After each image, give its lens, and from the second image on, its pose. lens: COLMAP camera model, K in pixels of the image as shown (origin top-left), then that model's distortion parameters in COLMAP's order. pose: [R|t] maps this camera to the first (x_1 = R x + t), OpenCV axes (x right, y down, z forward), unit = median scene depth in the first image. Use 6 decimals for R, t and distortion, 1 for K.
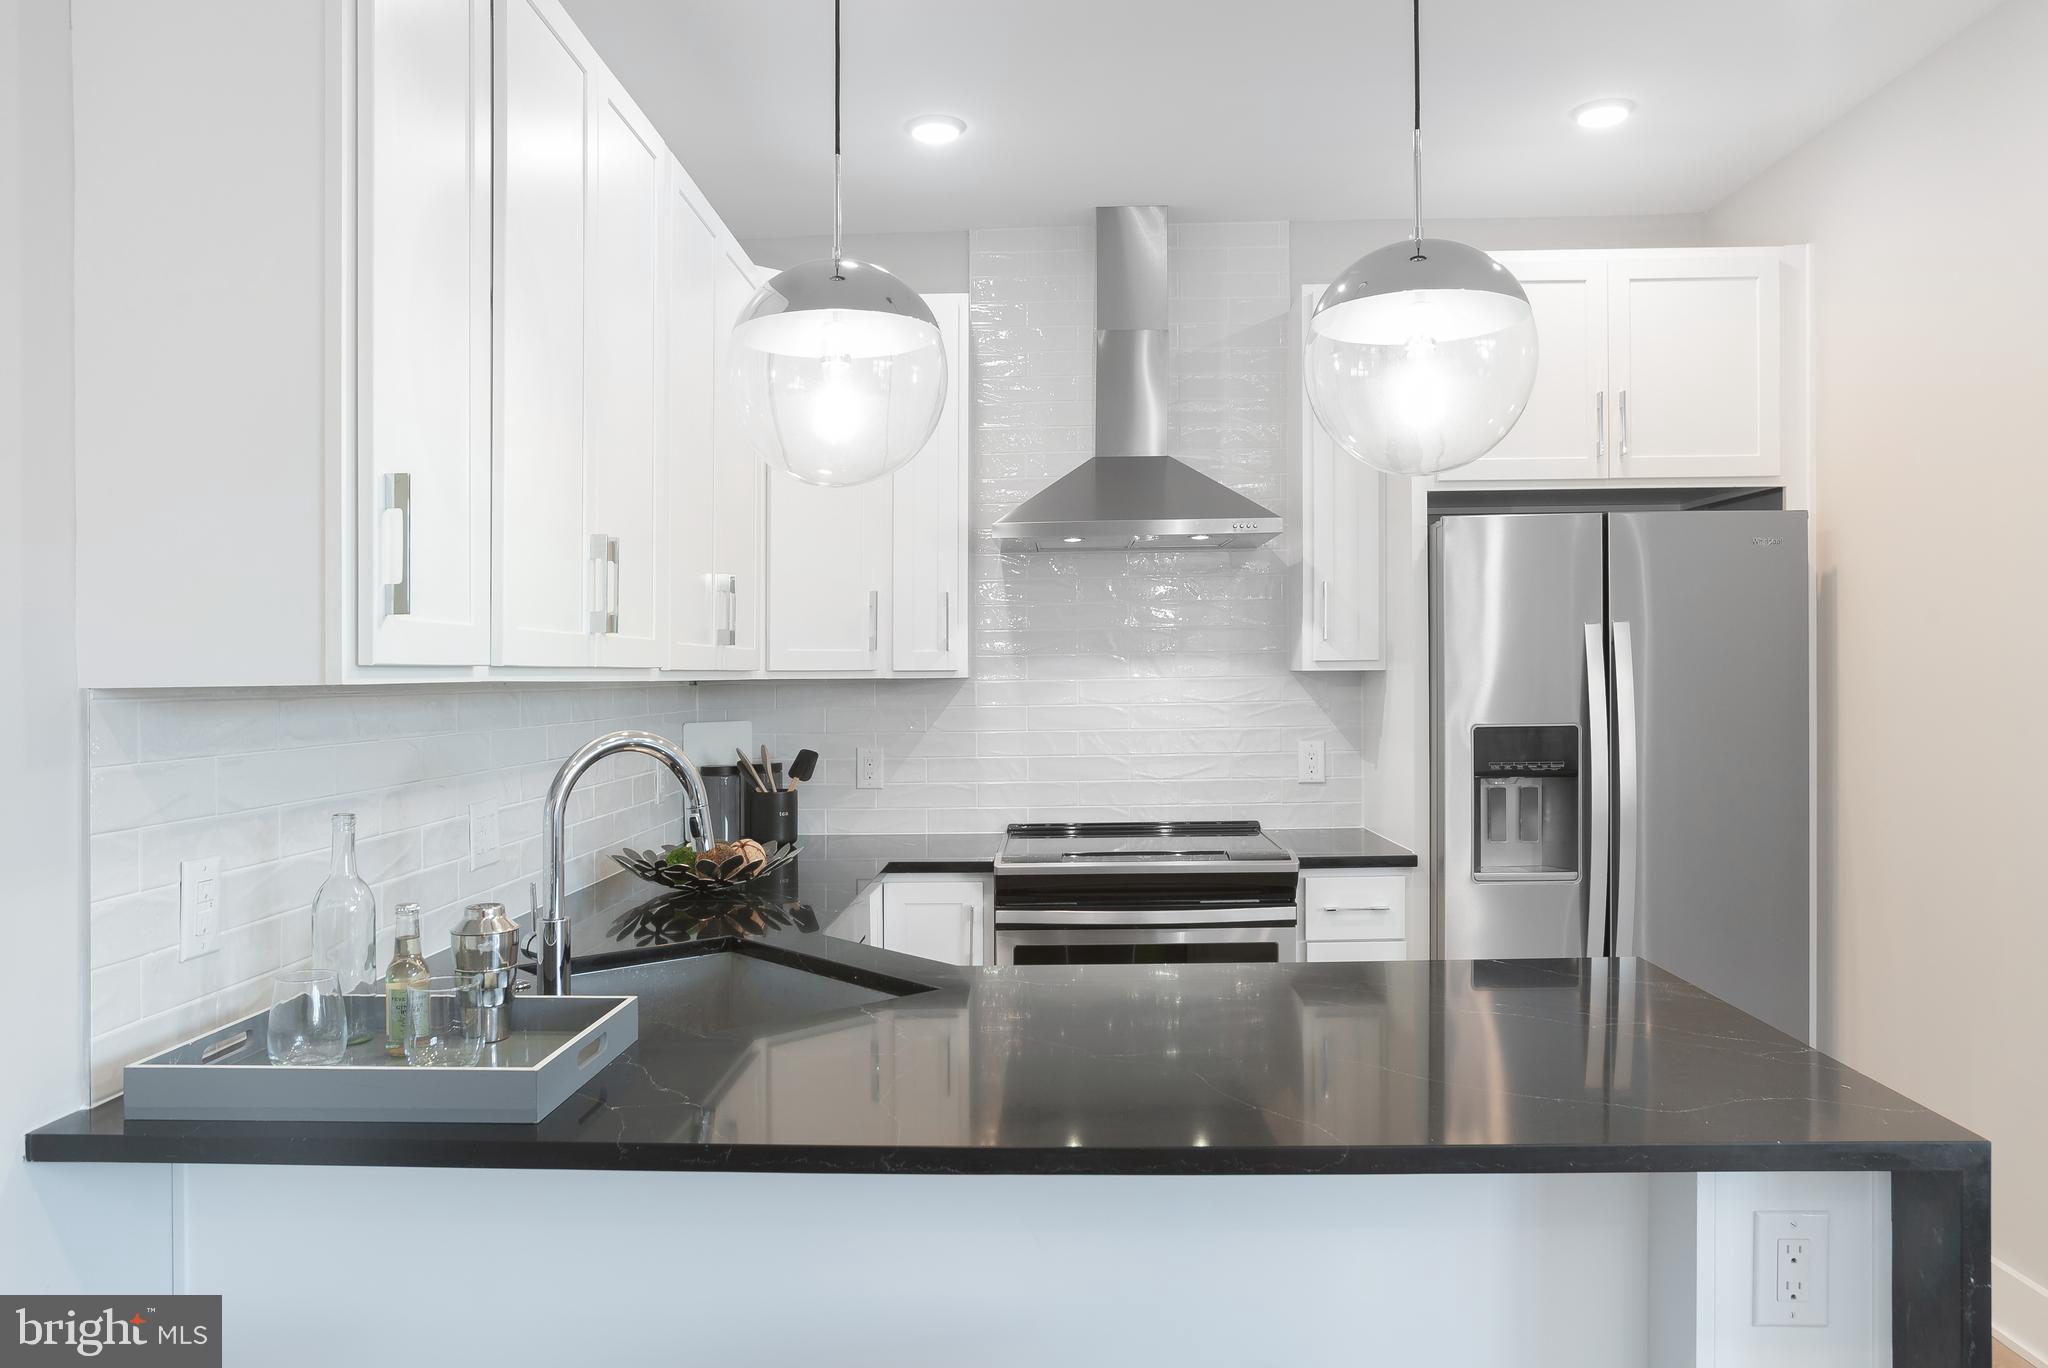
lens RADIAL K [[1439.0, 0, 1024.0], [0, 1439.0, 684.0], [0, 0, 1]] dist [-0.032725, 0.000012]
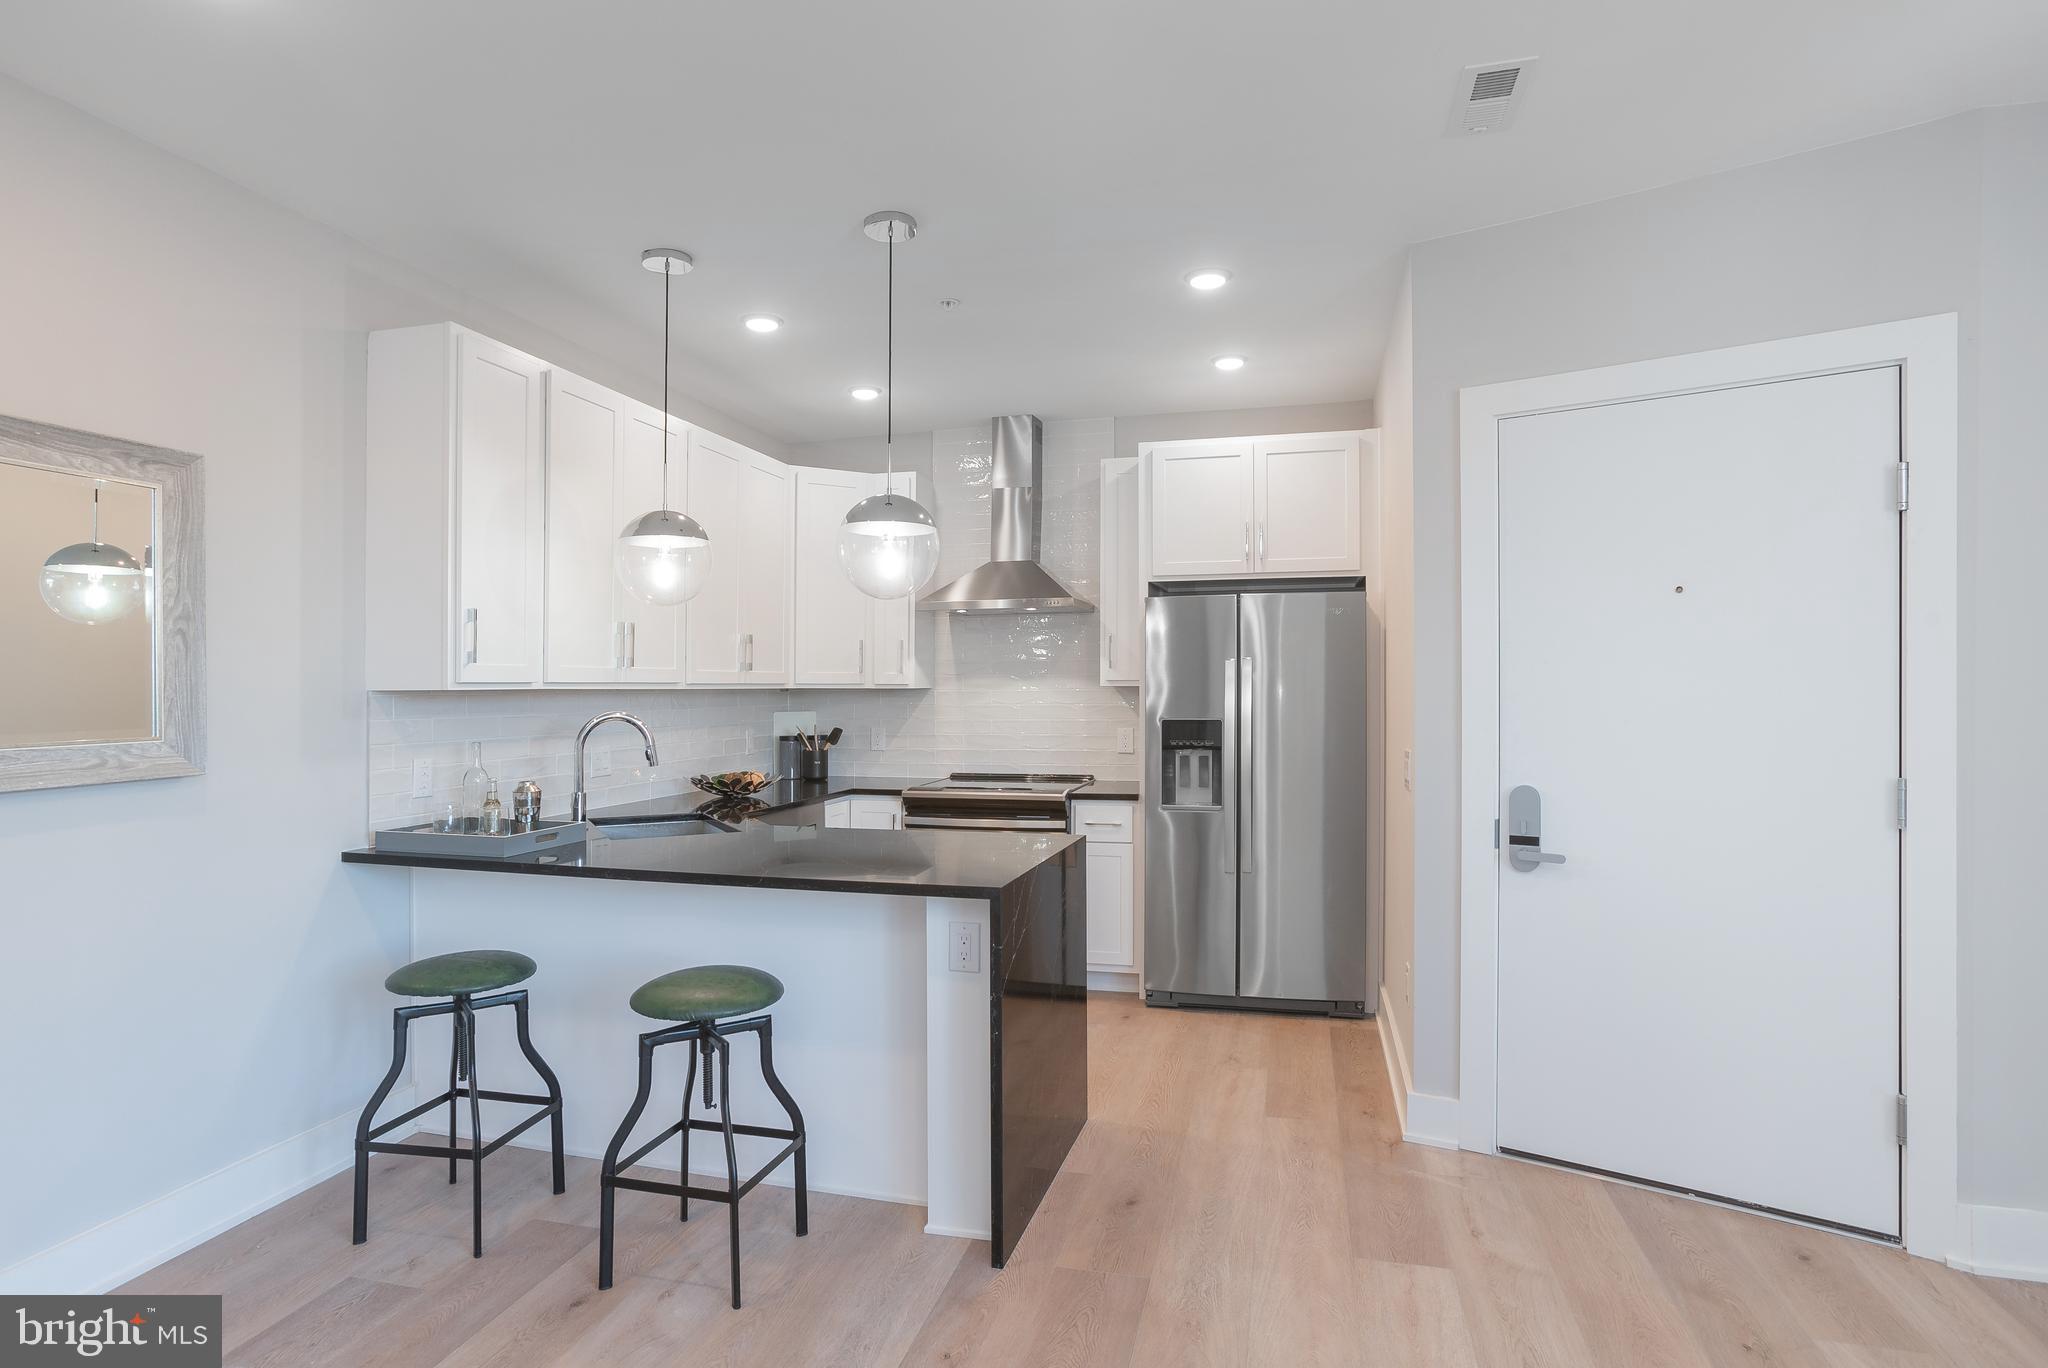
lens RADIAL K [[1074.4, 0, 1021.4], [0, 1074.4, 722.4], [0, 0, 1]] dist [-0.031387, 0.001003]
pose [[0.974864, 0.016700, -0.222175, 0.422405], [-0.010302, 0.999499, 0.029926, -0.003991], [0.222564, -0.026885, 0.974547, -0.288850]]
